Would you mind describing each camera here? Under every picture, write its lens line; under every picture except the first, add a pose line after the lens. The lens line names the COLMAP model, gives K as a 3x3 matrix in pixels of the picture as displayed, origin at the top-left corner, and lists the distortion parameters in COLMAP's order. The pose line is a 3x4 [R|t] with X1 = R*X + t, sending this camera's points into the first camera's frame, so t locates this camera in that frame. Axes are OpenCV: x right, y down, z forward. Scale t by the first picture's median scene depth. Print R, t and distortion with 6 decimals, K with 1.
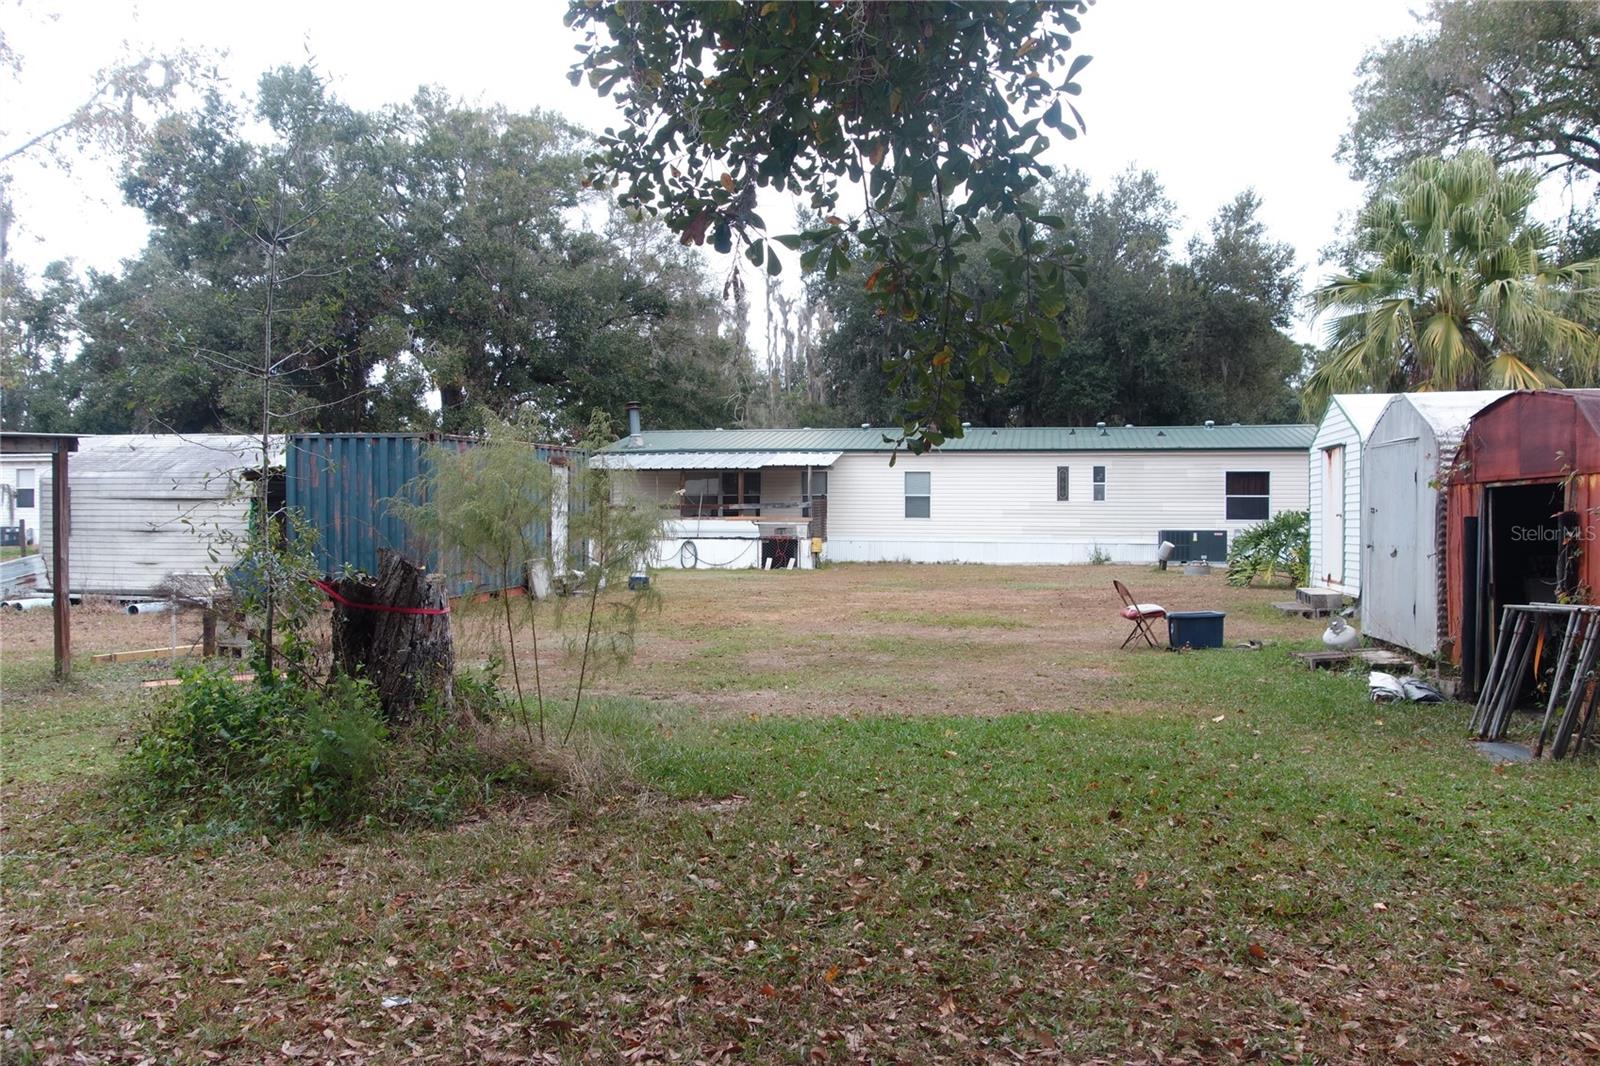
lens RADIAL K [[1261.2, 0, 794.8], [0, 1261.2, 526.8], [0, 0, 1]] dist [0.005565, -0.000786]
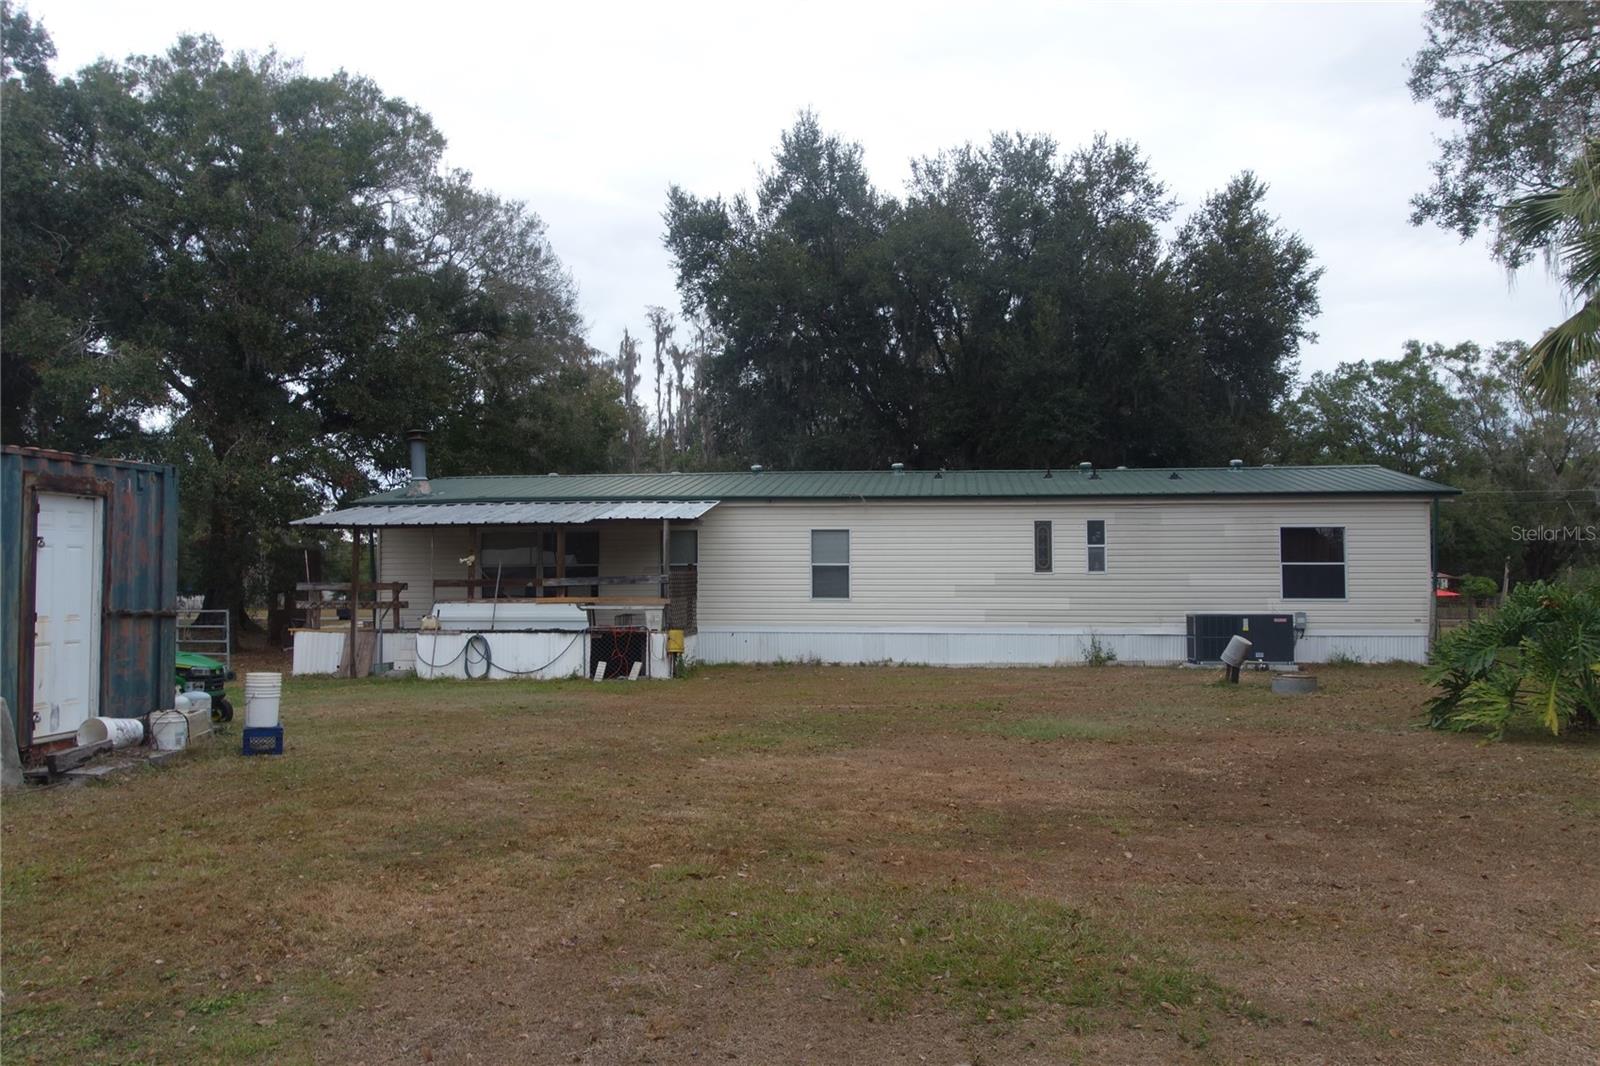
lens RADIAL K [[1261.2, 0, 803.1], [0, 1261.2, 531.2], [0, 0, 1]] dist [0.005565, -0.000786]
pose [[0.997000, -0.001350, 0.077384, 0.030418], [0.005804, 0.998337, -0.057357, -0.004065], [-0.077177, 0.057634, 0.995350, 0.327221]]
